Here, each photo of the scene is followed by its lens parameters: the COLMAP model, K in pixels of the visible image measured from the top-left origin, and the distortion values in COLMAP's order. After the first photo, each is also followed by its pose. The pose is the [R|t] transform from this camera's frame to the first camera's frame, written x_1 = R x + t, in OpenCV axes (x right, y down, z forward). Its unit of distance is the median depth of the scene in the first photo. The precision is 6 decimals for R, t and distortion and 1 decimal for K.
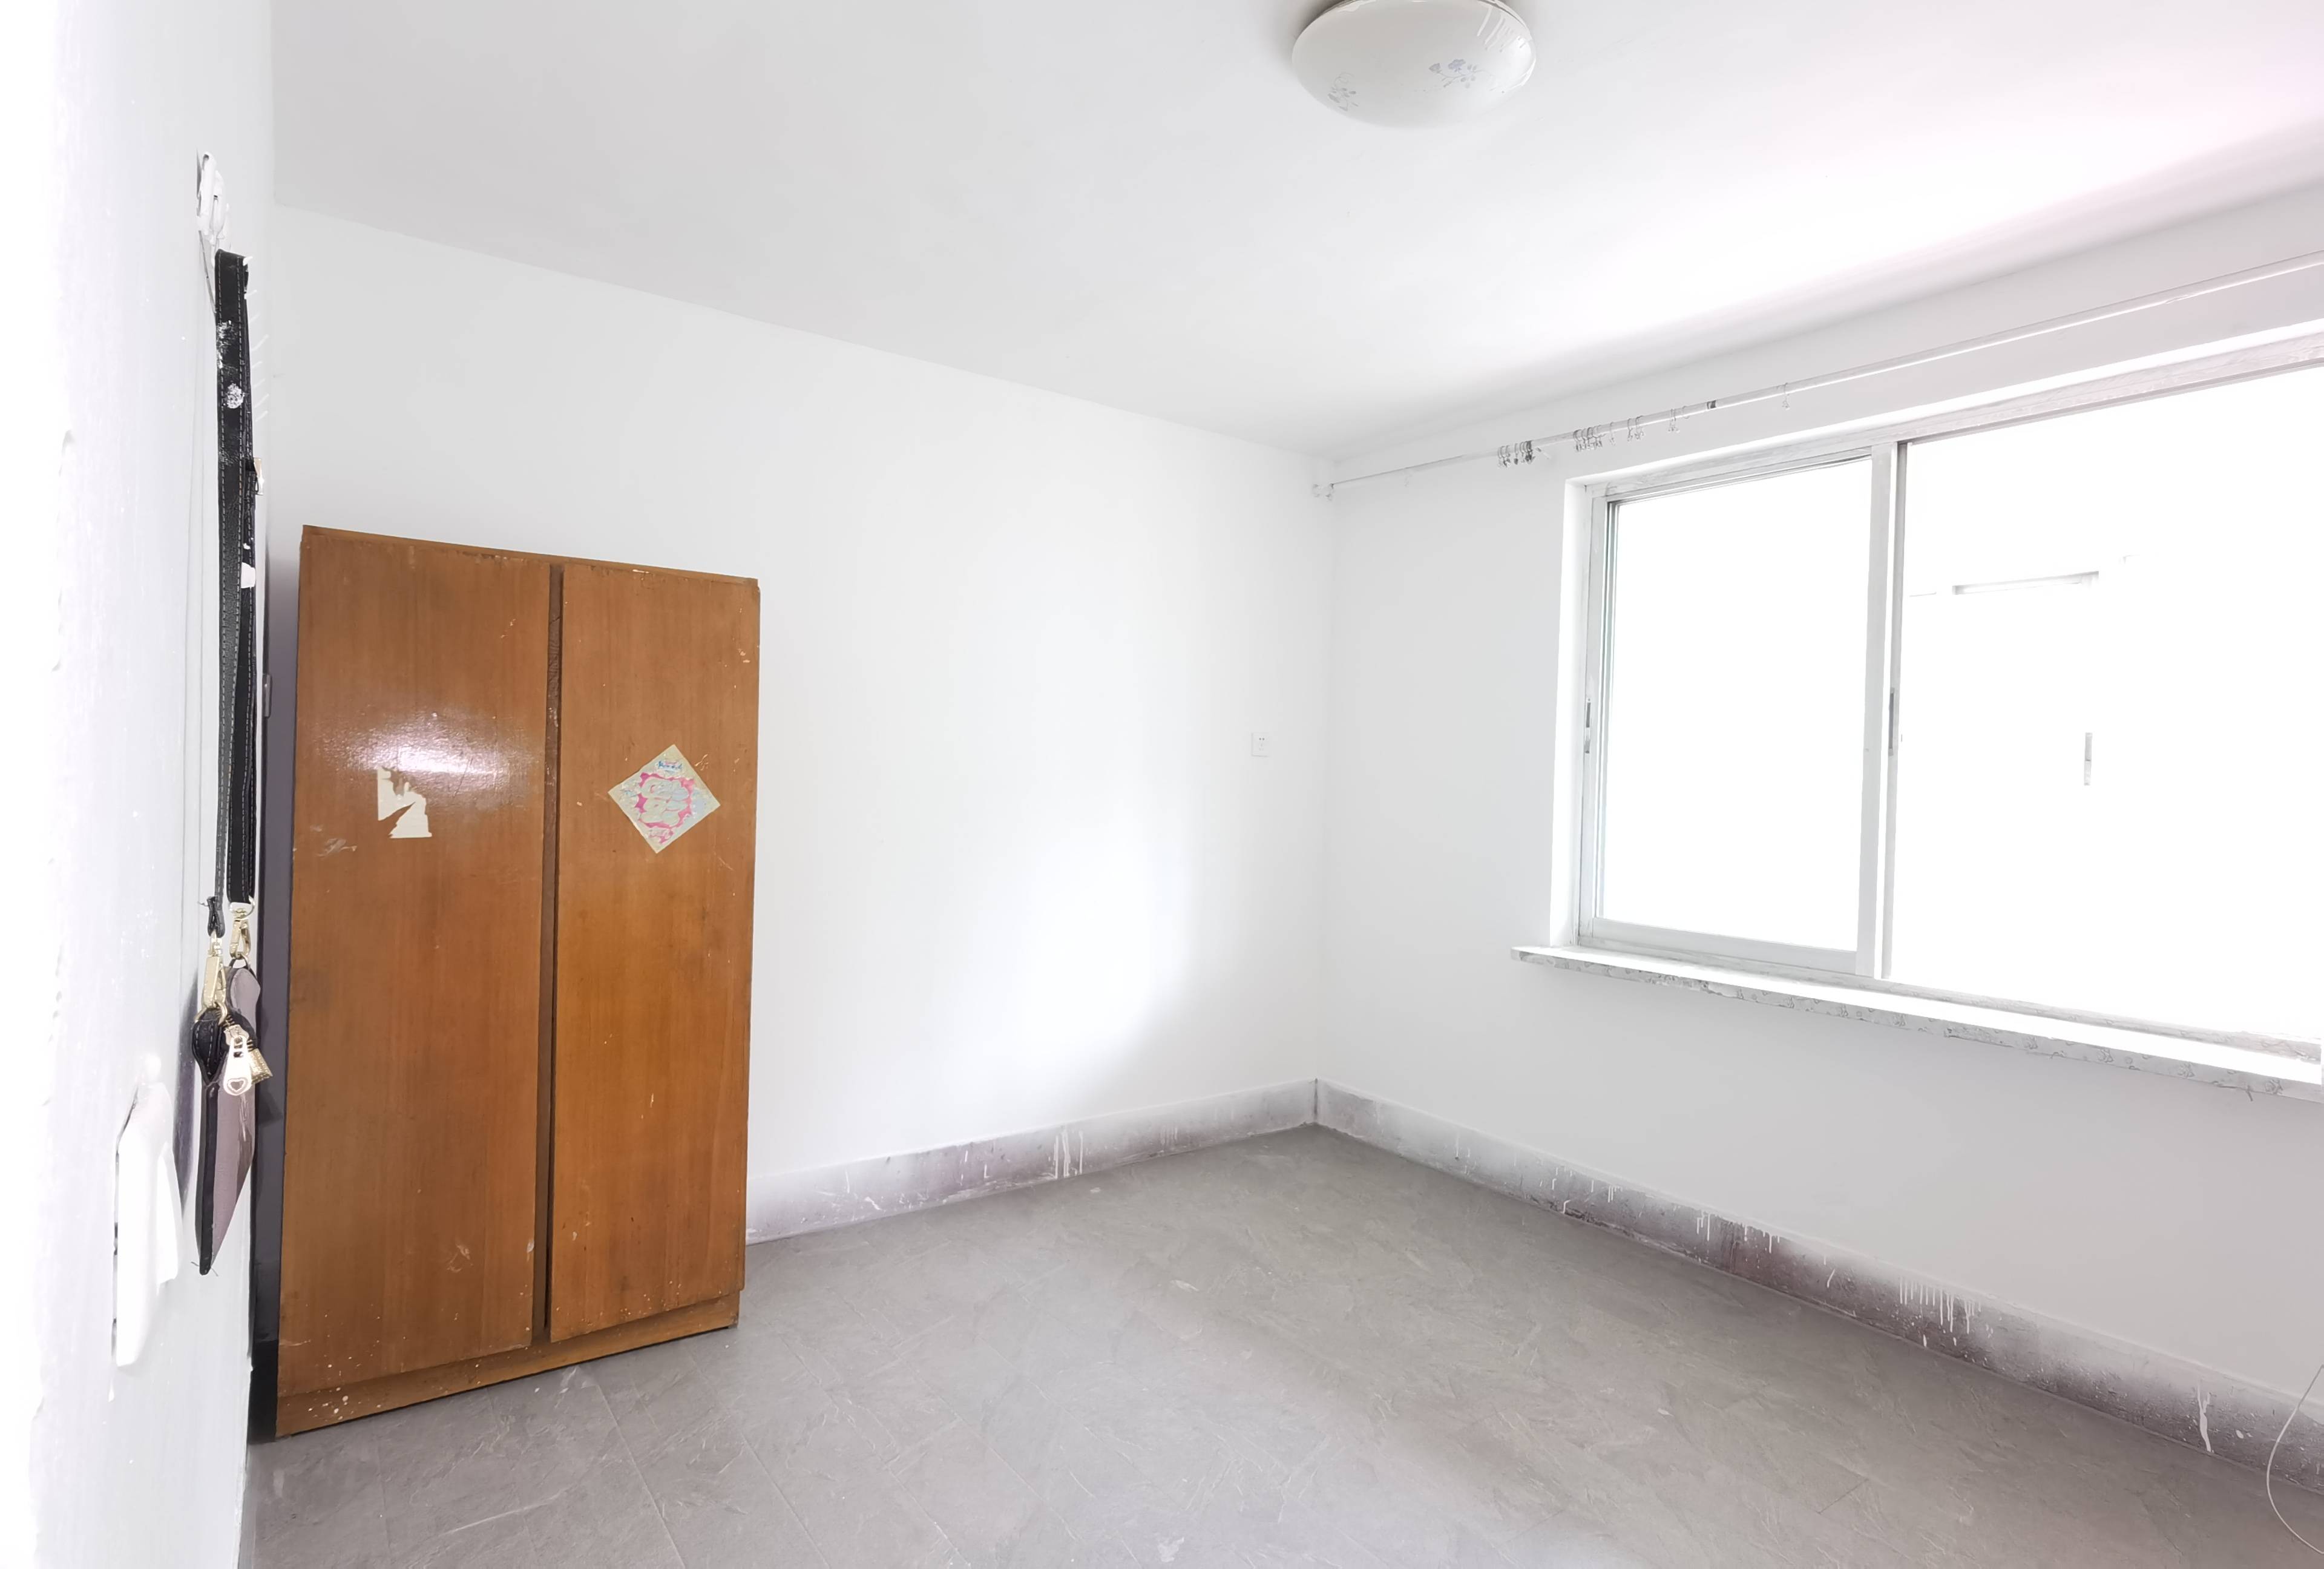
lens RADIAL K [[1280.7, 0, 1163.2], [0, 1280.7, 777.8], [0, 0, 1]] dist [-0.004274, 0.024771]
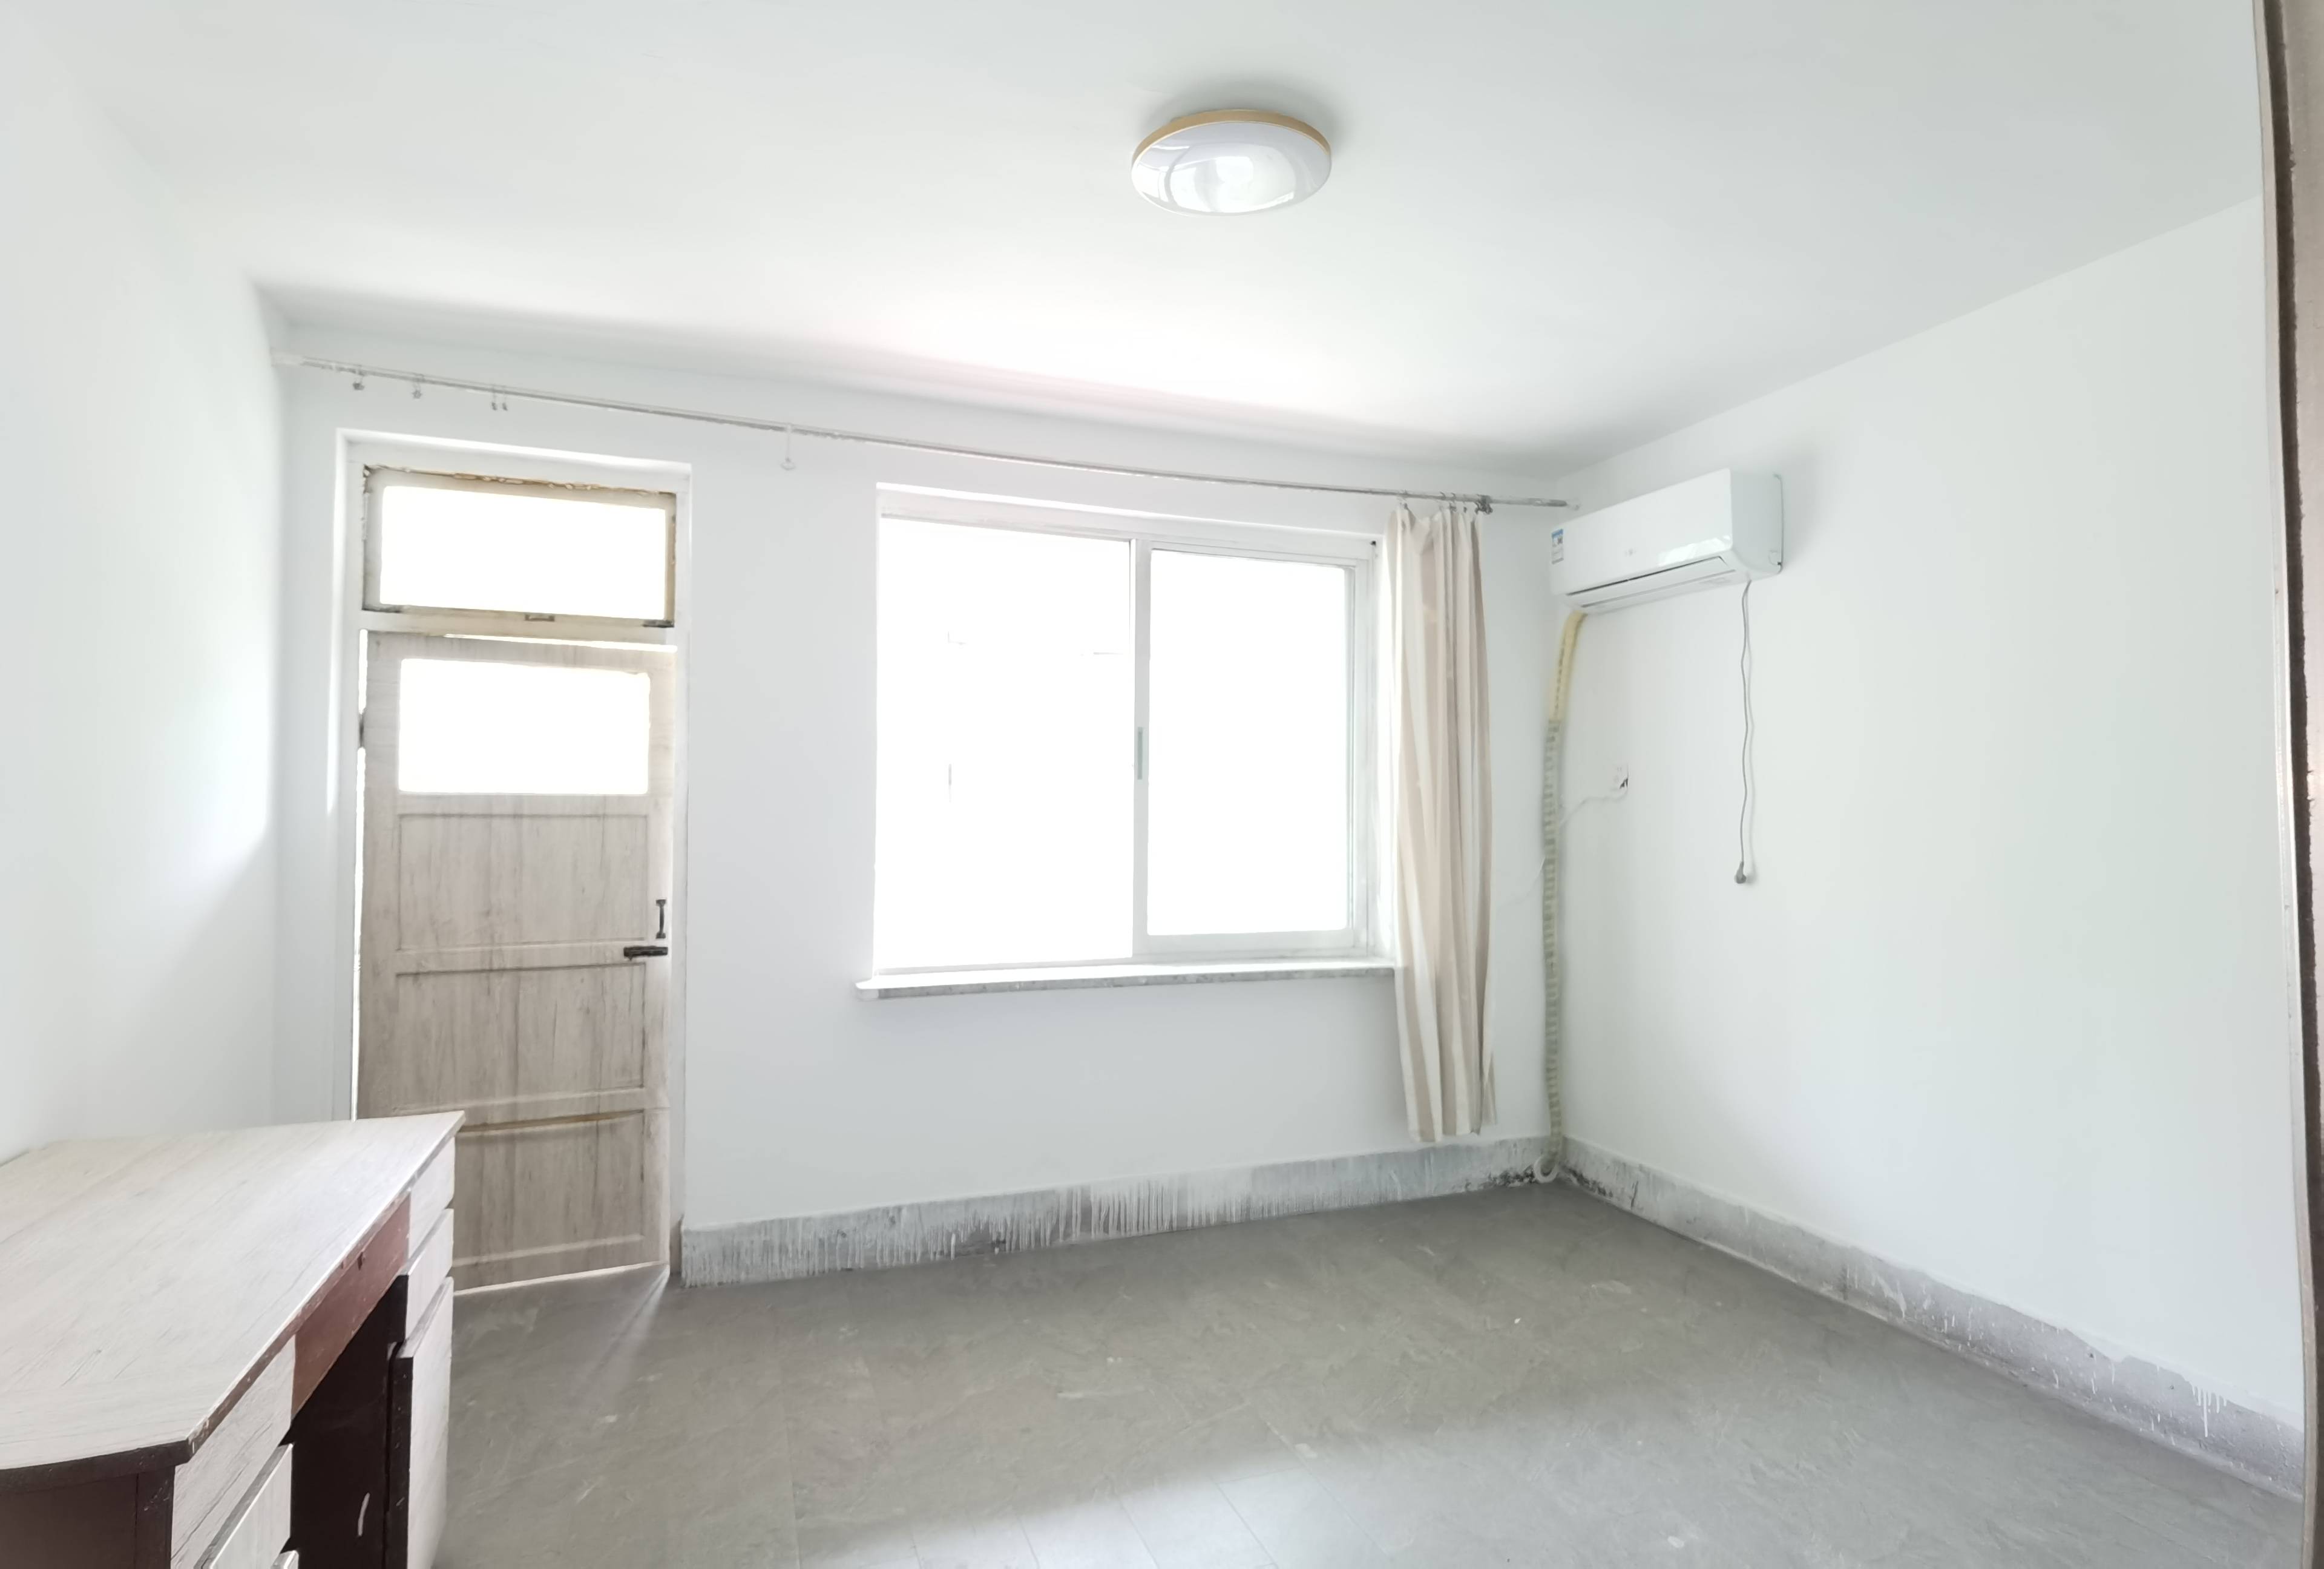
lens RADIAL K [[1280.7, 0, 1163.2], [0, 1280.7, 777.8], [0, 0, 1]] dist [-0.004274, 0.024771]
pose [[0.231921, 0.017984, 0.972568, -0.632680], [0.002991, 0.999811, -0.019201, 0.003435], [-0.972730, 0.007362, 0.231824, 0.673774]]
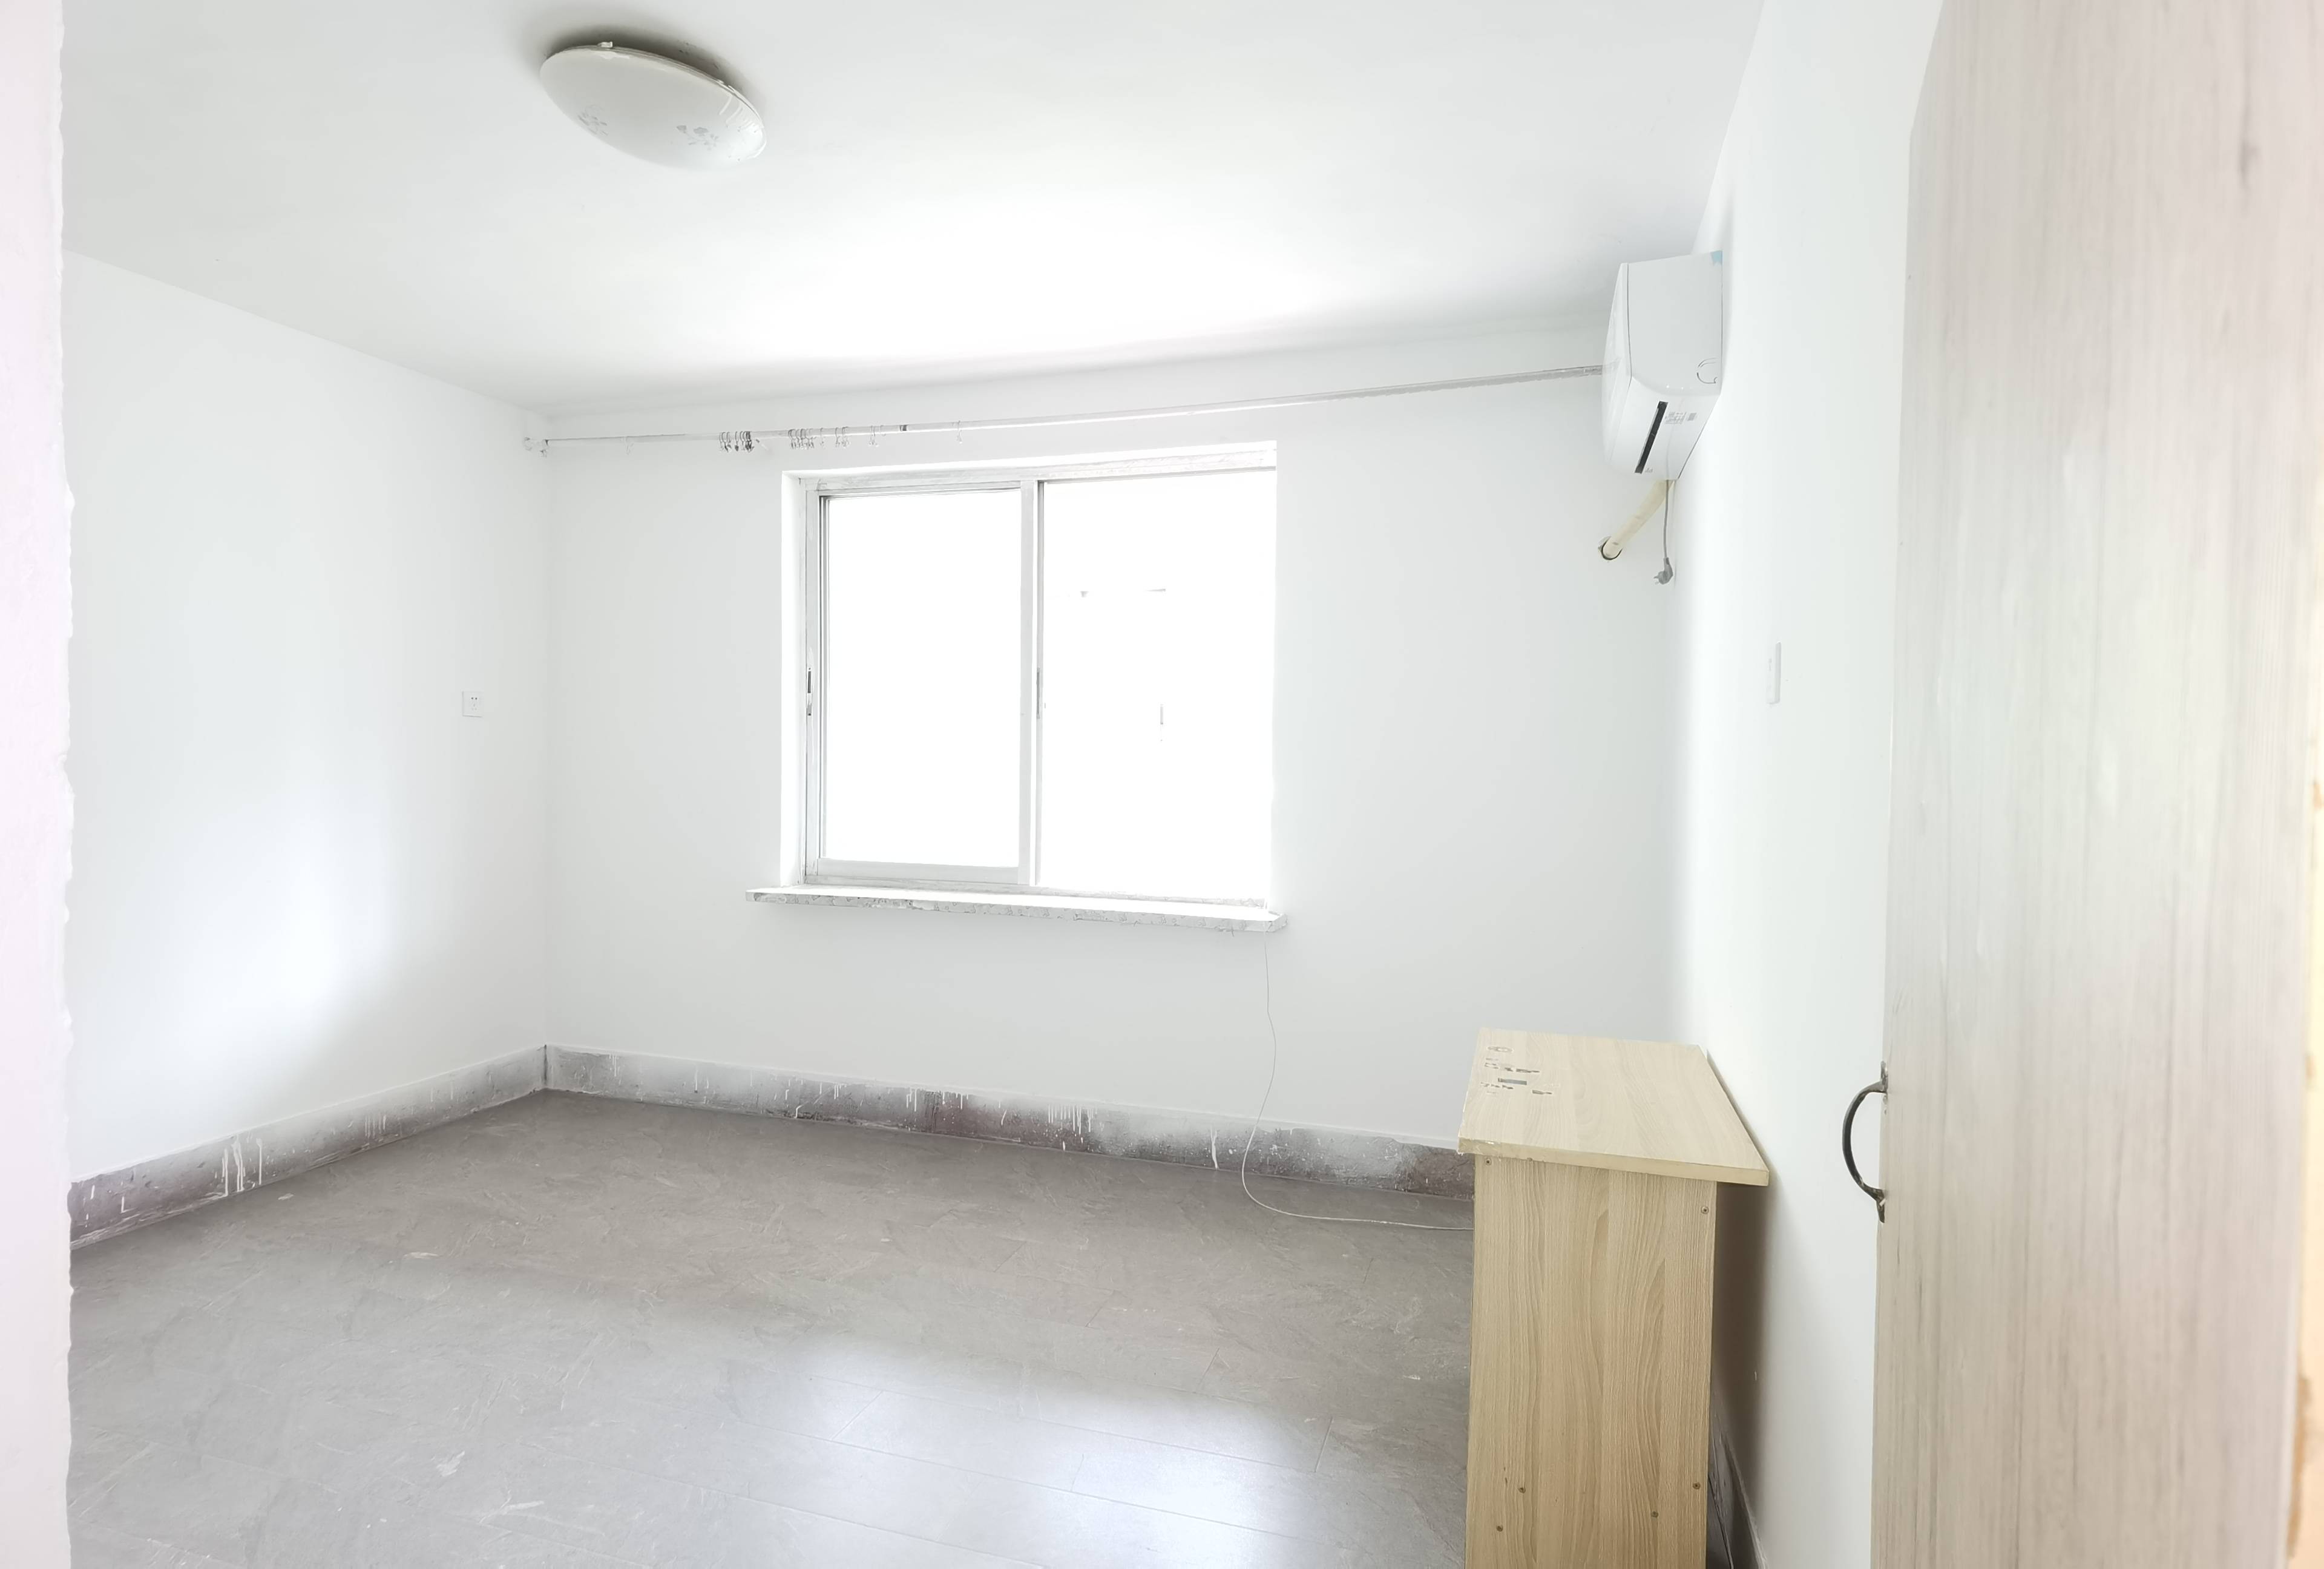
lens RADIAL K [[1280.7, 0, 1163.2], [0, 1280.7, 777.8], [0, 0, 1]] dist [-0.004274, 0.024771]
pose [[0.822005, -0.027570, 0.568812, -0.068573], [0.012430, 0.999458, 0.030480, 0.004634], [-0.569344, -0.017985, 0.821902, -0.139499]]
